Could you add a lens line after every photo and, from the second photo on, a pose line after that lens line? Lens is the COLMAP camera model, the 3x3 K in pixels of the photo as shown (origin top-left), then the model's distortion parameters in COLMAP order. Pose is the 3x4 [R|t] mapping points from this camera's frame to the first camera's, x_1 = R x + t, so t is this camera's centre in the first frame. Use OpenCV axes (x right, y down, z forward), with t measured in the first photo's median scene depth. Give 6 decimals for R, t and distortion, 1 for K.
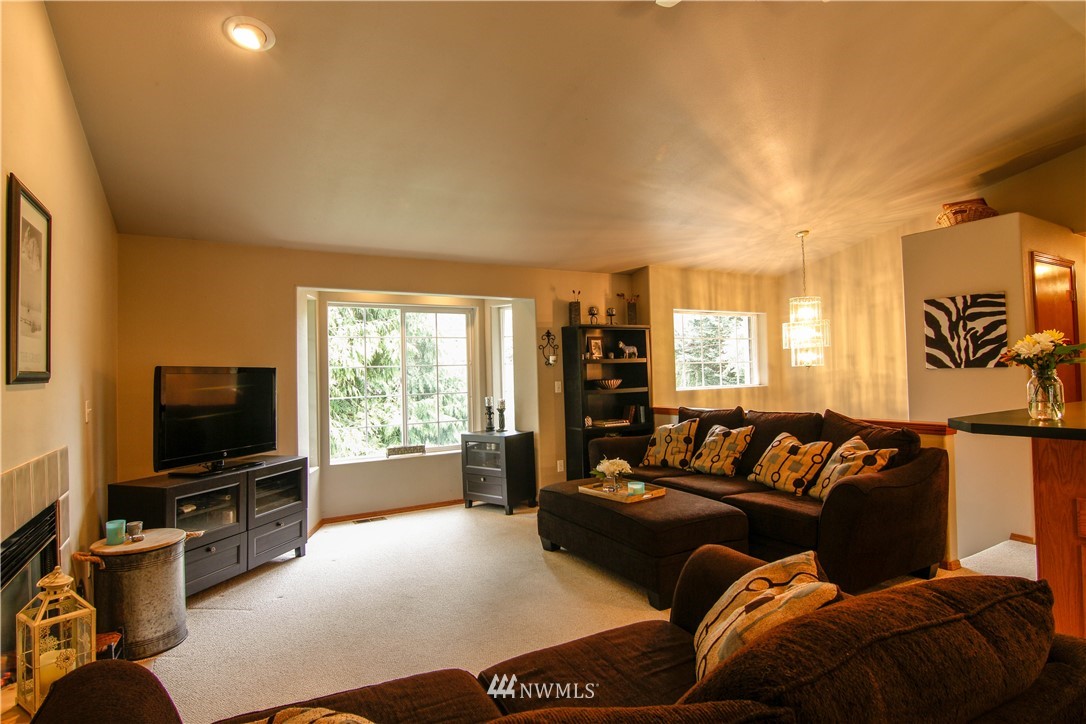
lens RADIAL K [[574.4, 0, 546.0], [0, 574.4, 358.5], [0, 0, 1]] dist [-0.005801, -0.010639]
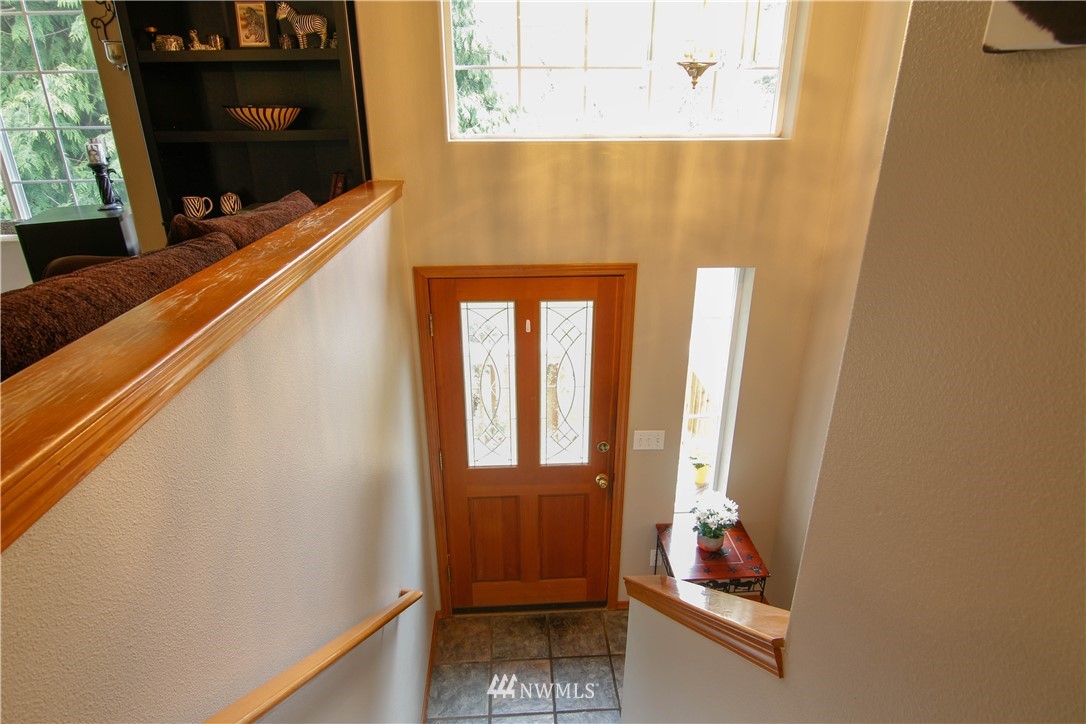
lens RADIAL K [[611.9, 0, 543.0], [0, 611.9, 362.0], [0, 0, 1]] dist [-0.017949, -0.000398]
pose [[0.892721, 0.195929, -0.405785, 0.511115], [-0.012248, 0.910741, 0.412797, 0.021337], [0.450444, -0.363542, 0.815437, 0.674033]]
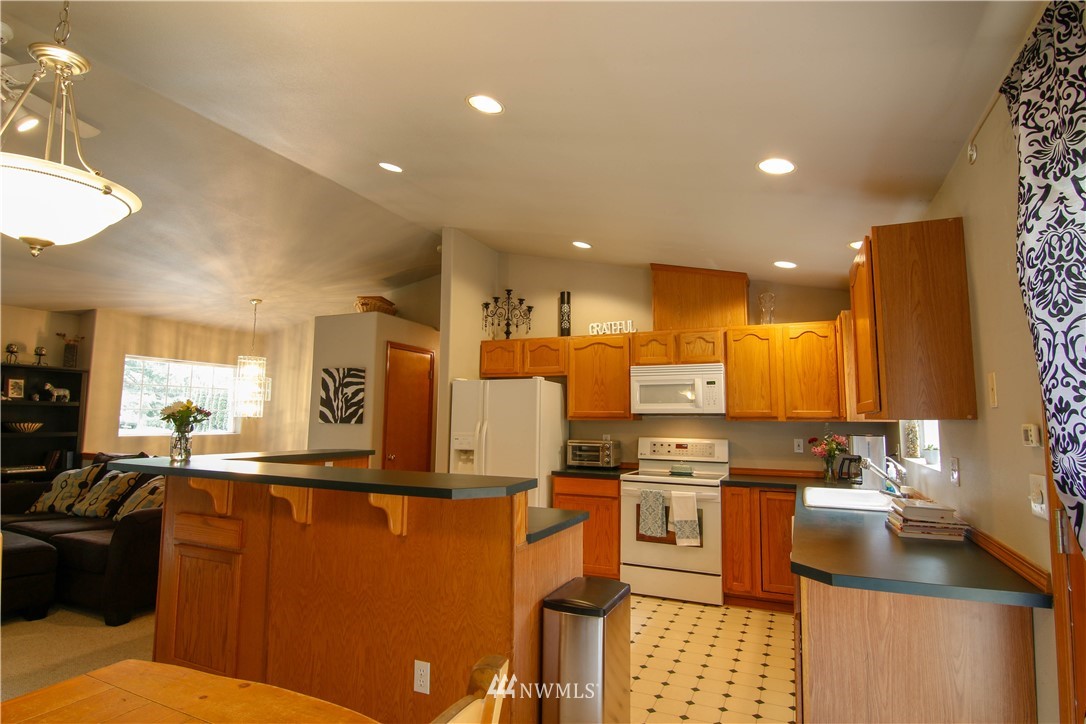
lens RADIAL K [[574.4, 0, 546.0], [0, 574.4, 358.5], [0, 0, 1]] dist [-0.005801, -0.010639]
pose [[0.812753, 0.097549, 0.574384, 0.262599], [-0.049707, 0.993899, -0.098461, -0.018713], [-0.580485, 0.051474, 0.812643, -0.259863]]
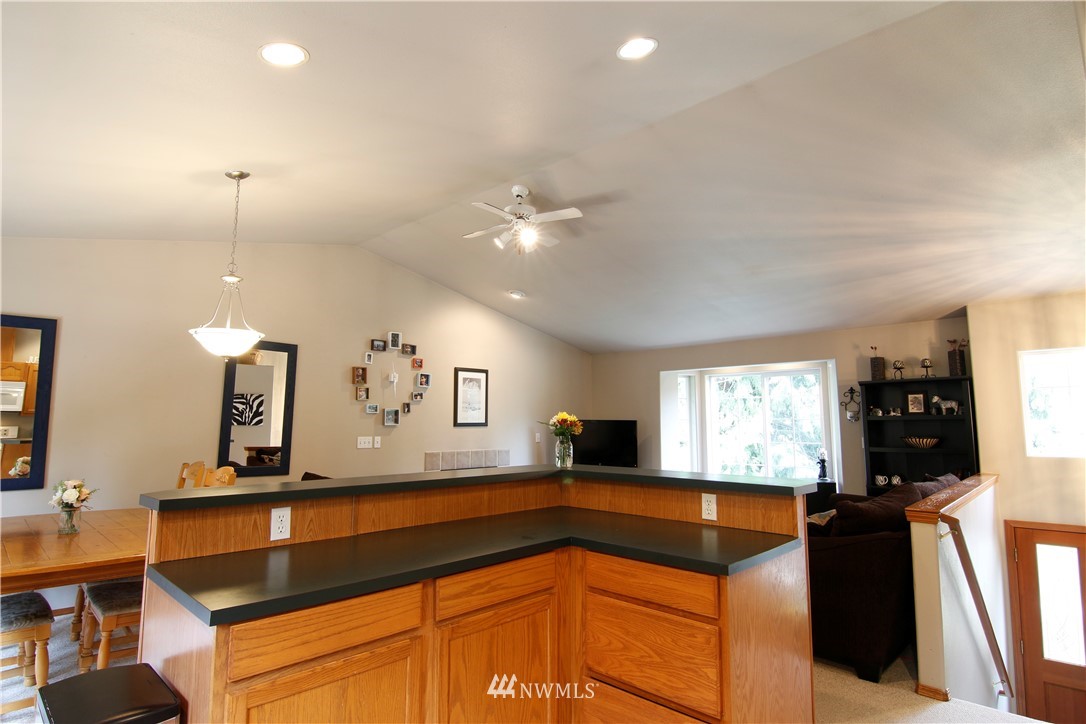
lens RADIAL K [[574.4, 0, 546.0], [0, 574.4, 358.5], [0, 0, 1]] dist [-0.005801, -0.010639]
pose [[0.289363, -0.081656, -0.953730, 0.828305], [0.015697, 0.996626, -0.080566, -0.025656], [0.957091, 0.008342, 0.289668, 0.164247]]
